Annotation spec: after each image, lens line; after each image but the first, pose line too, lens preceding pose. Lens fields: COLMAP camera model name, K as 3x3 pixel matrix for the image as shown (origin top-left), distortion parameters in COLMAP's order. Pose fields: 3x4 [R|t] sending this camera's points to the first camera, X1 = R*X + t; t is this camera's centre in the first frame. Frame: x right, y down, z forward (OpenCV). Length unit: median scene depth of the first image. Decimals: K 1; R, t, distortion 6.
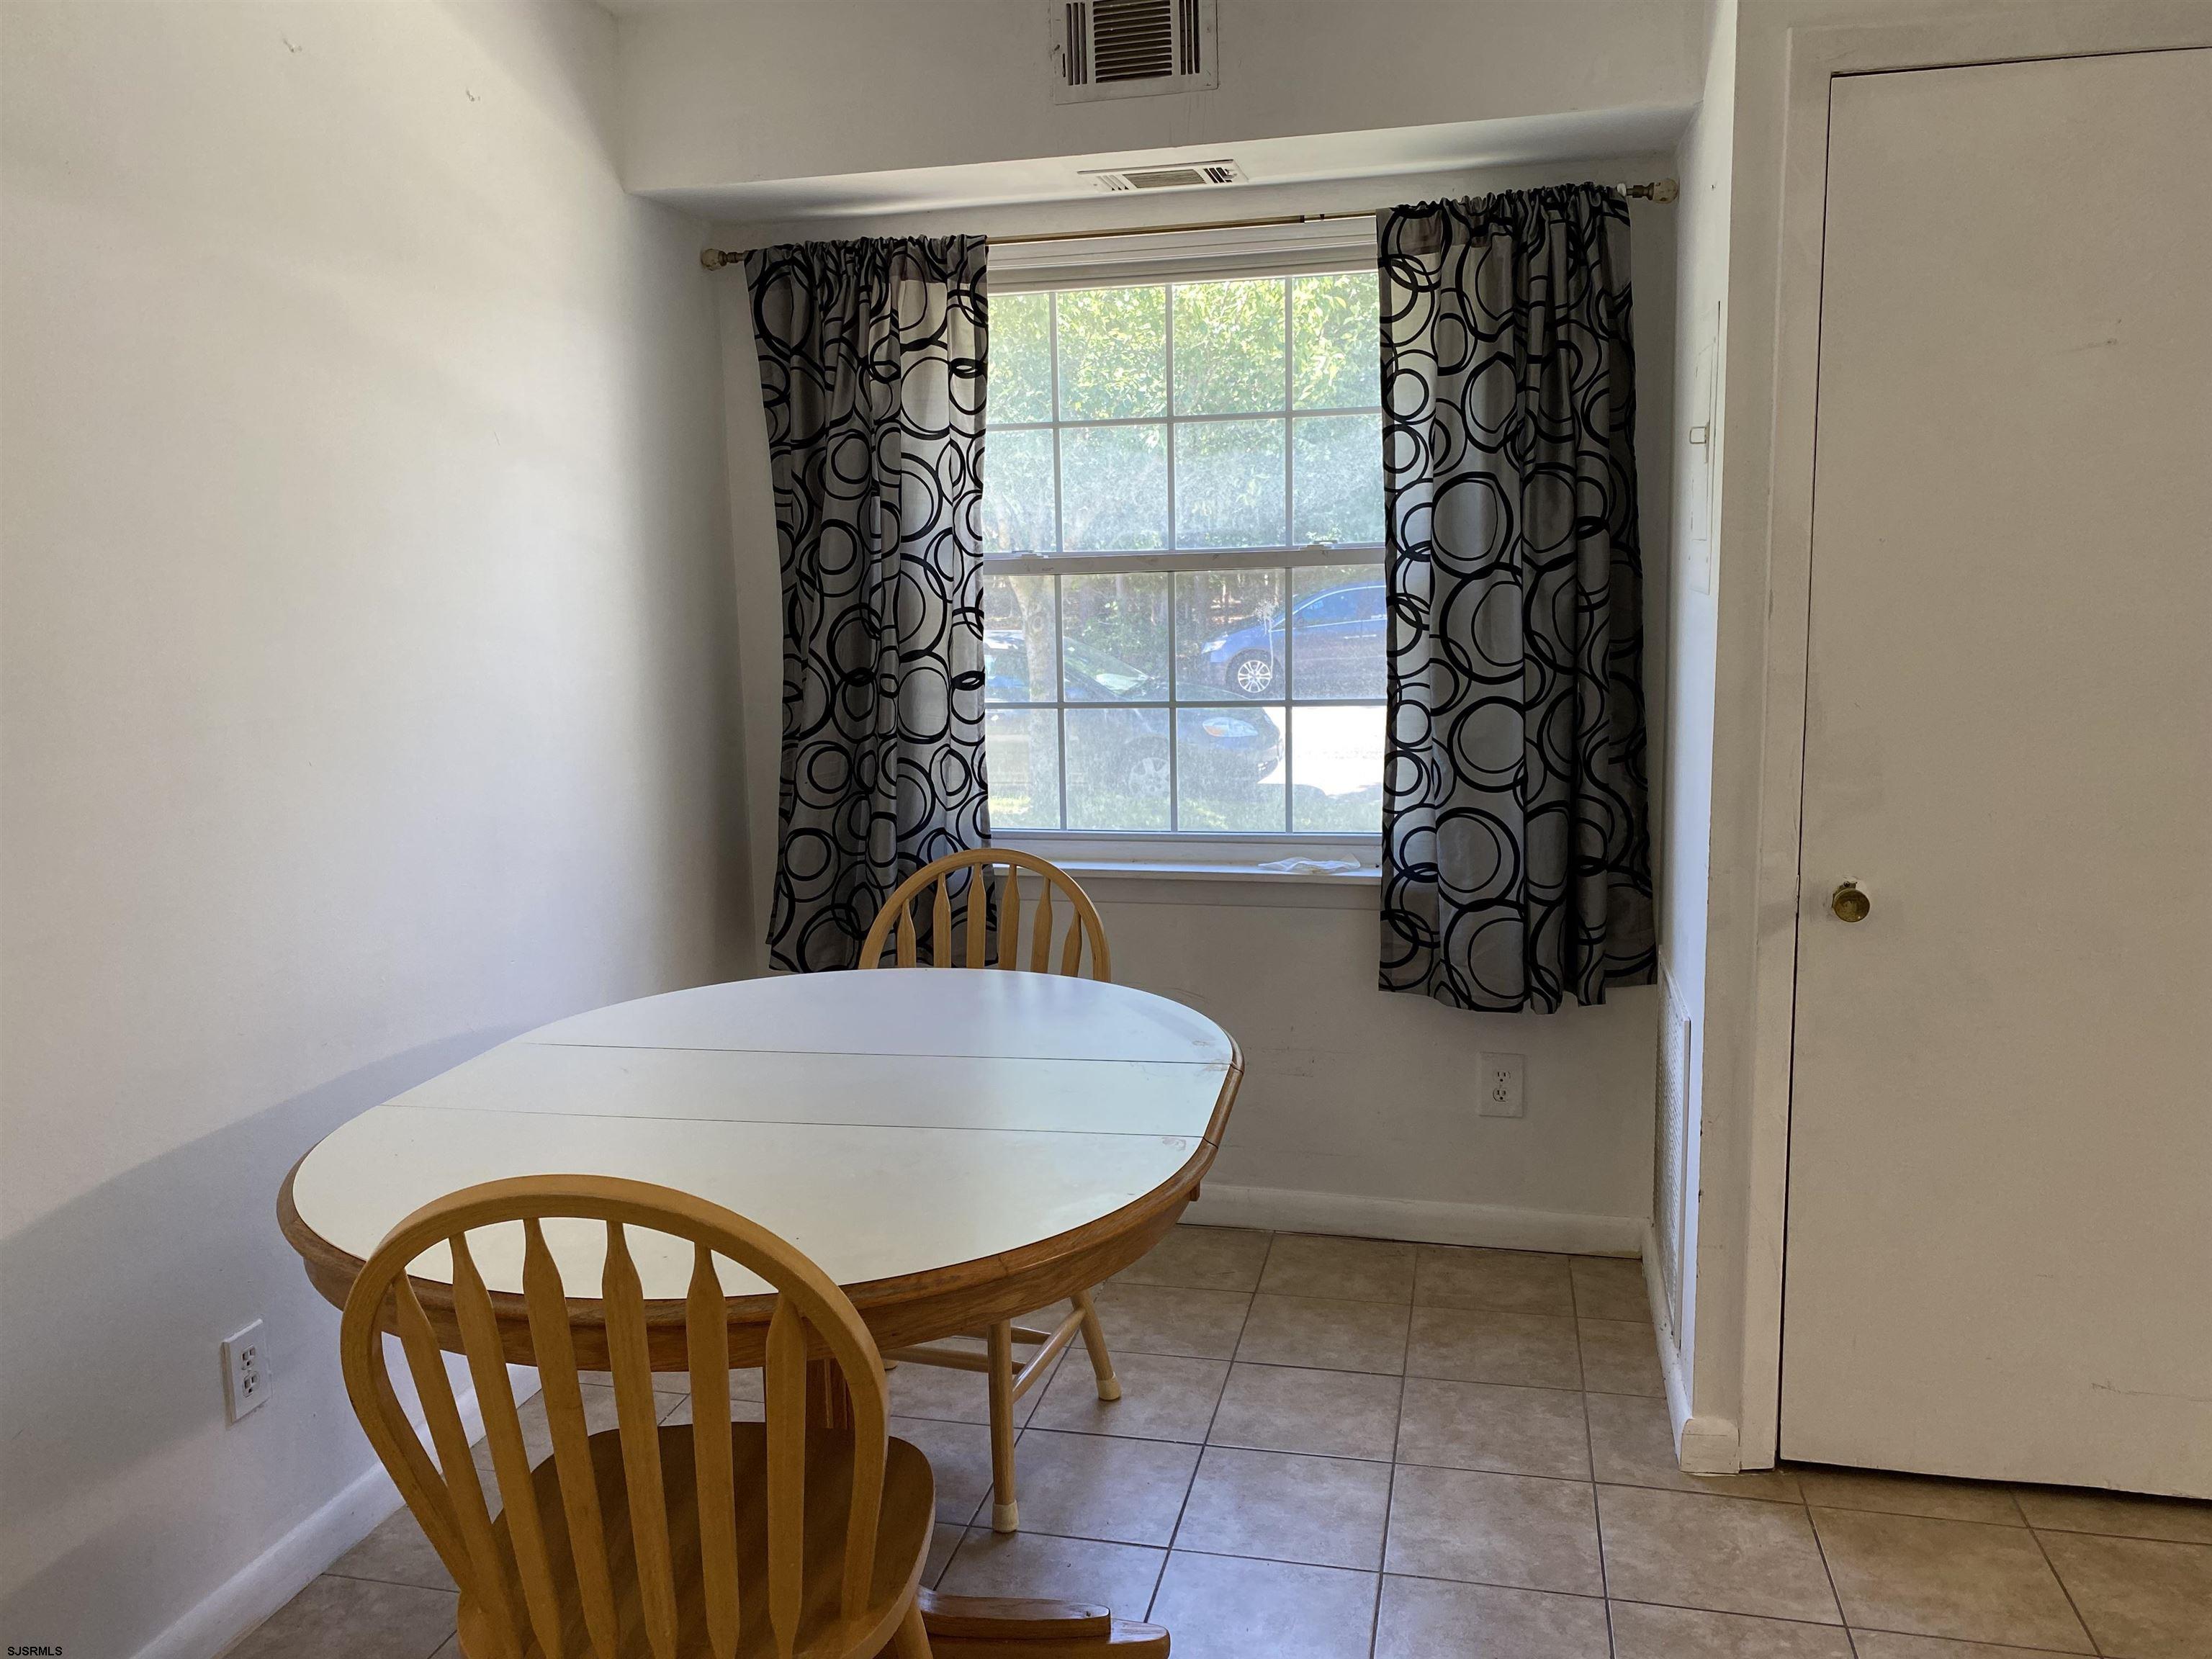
lens RADIAL K [[1660.7, 0, 1106.0], [0, 1660.7, 829.5], [0, 0, 1]] dist [0.003793, -0.070270]
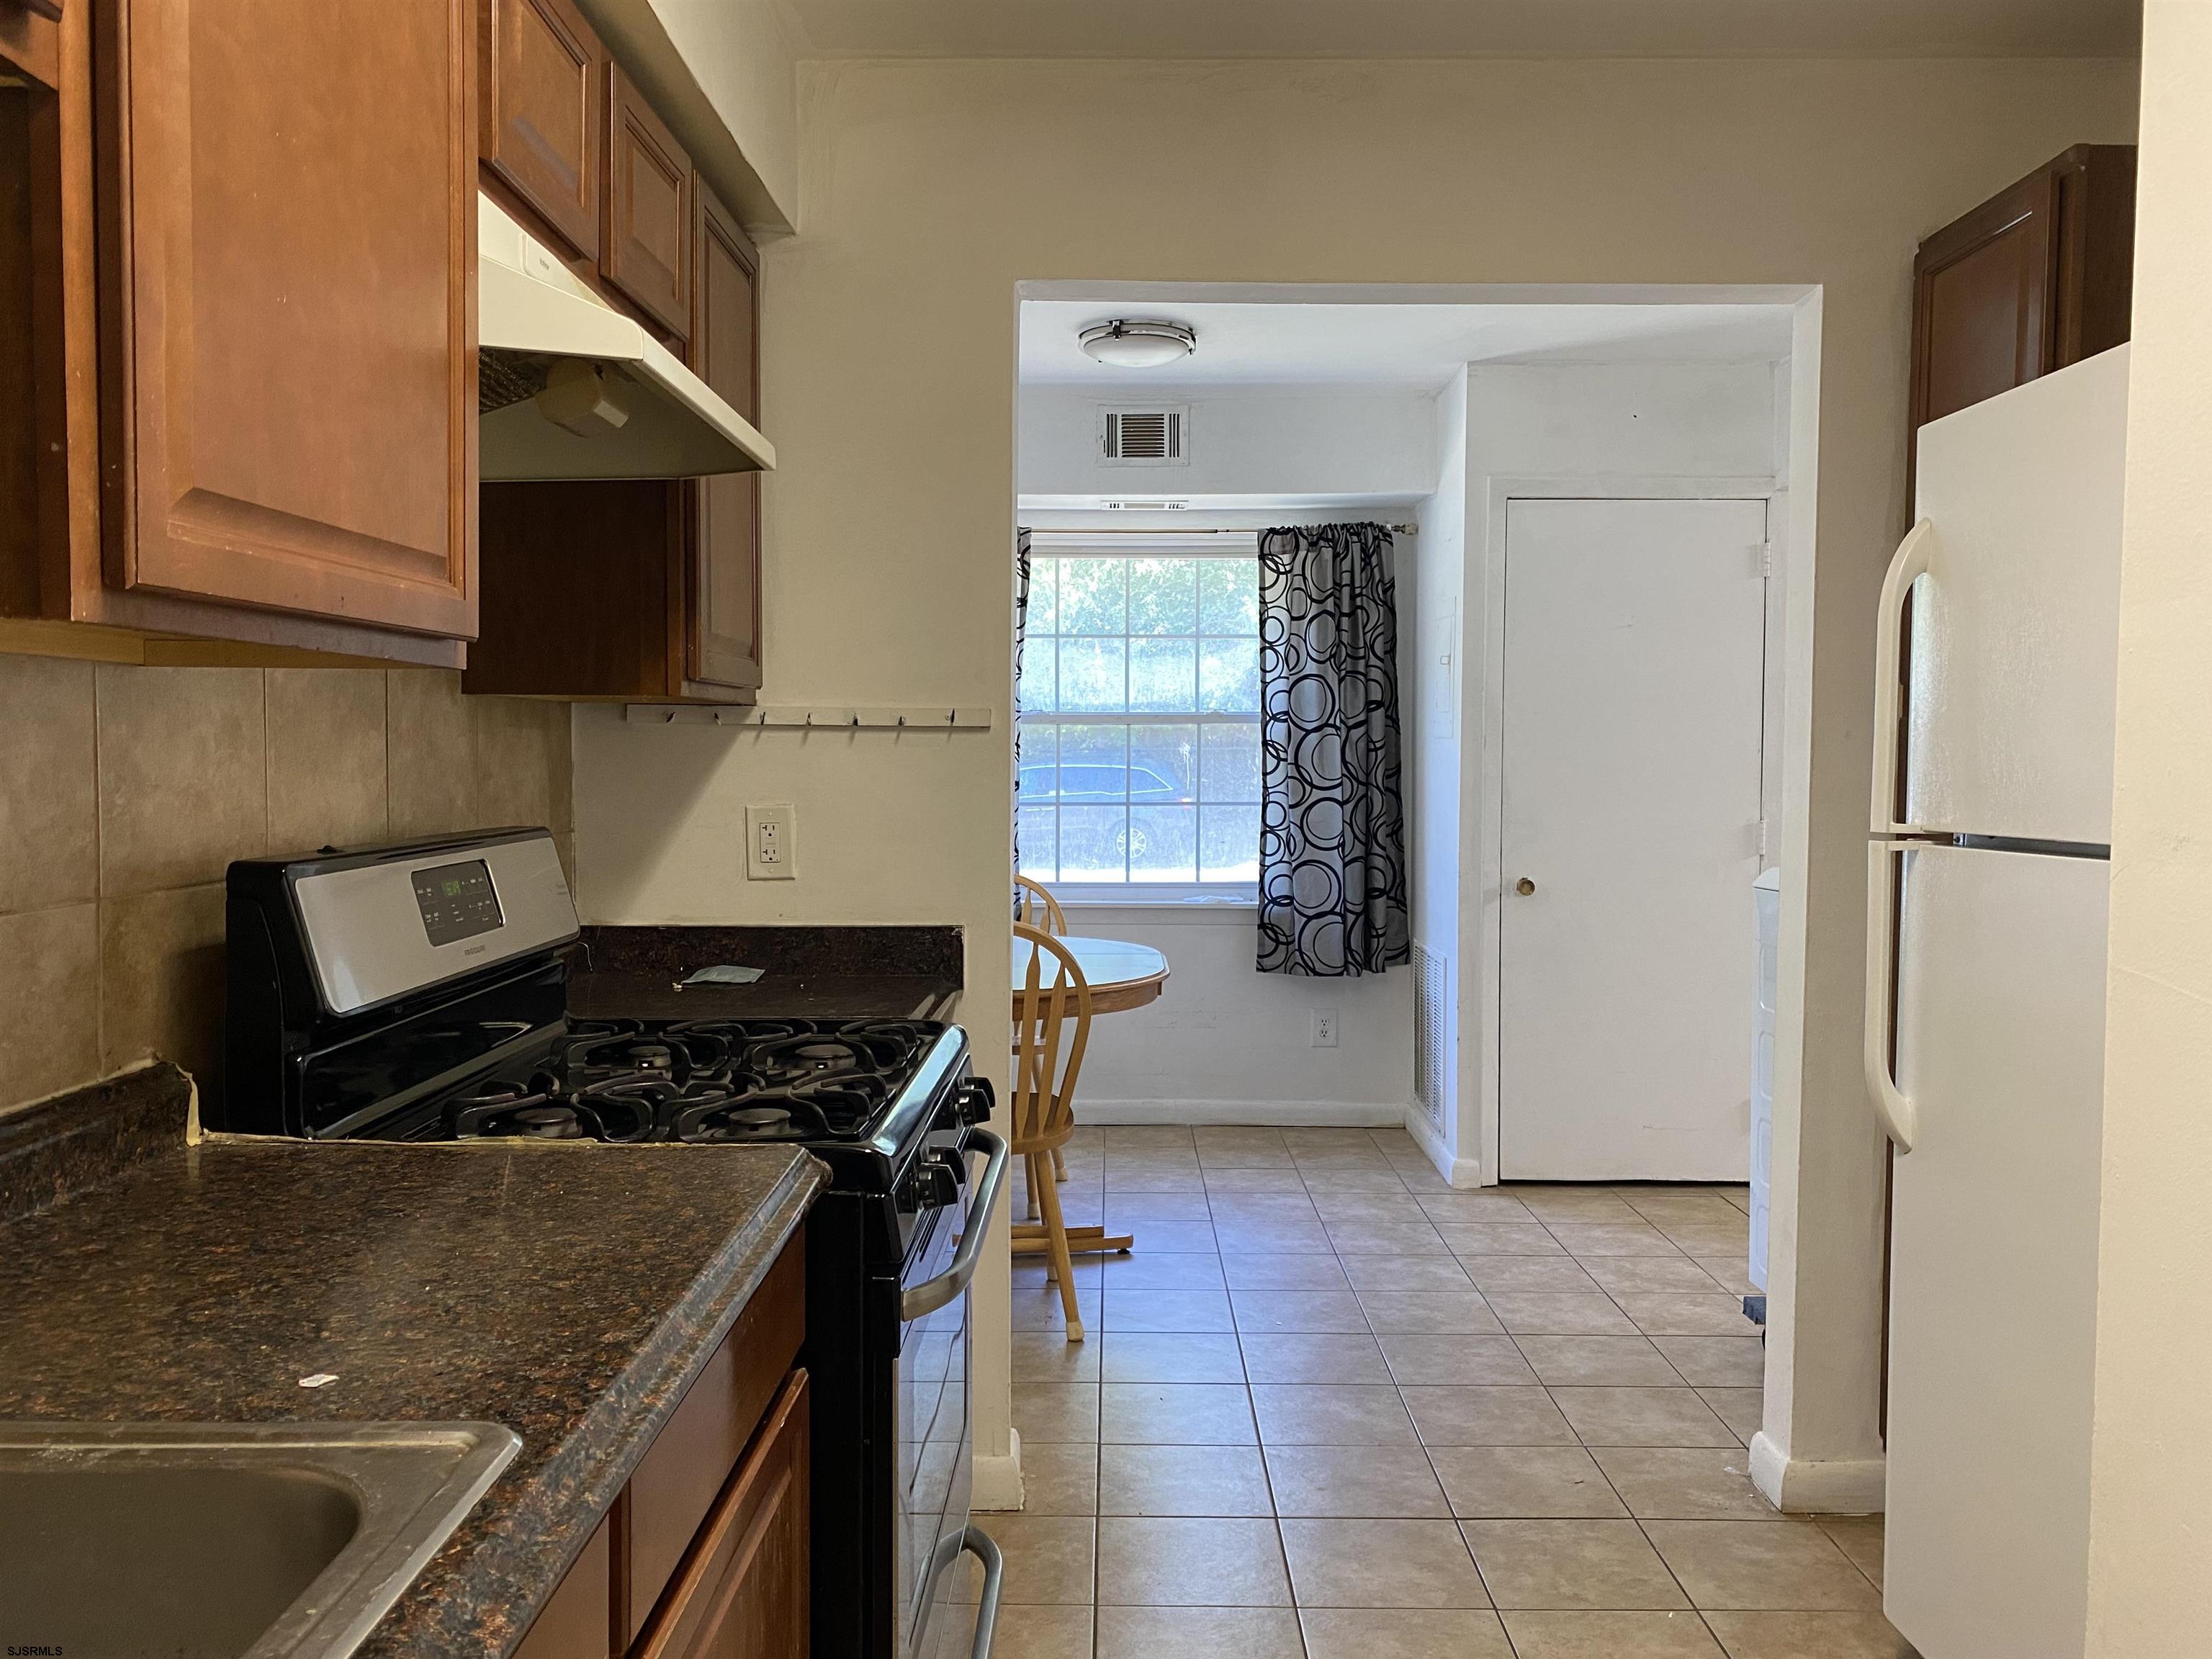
lens RADIAL K [[1660.7, 0, 1106.0], [0, 1660.7, 829.5], [0, 0, 1]] dist [0.003793, -0.070270]
pose [[0.974704, 0.015111, 0.222988, -0.394217], [0.009666, 0.993928, -0.109605, 0.147434], [-0.223290, 0.108988, 0.968640, -0.675251]]
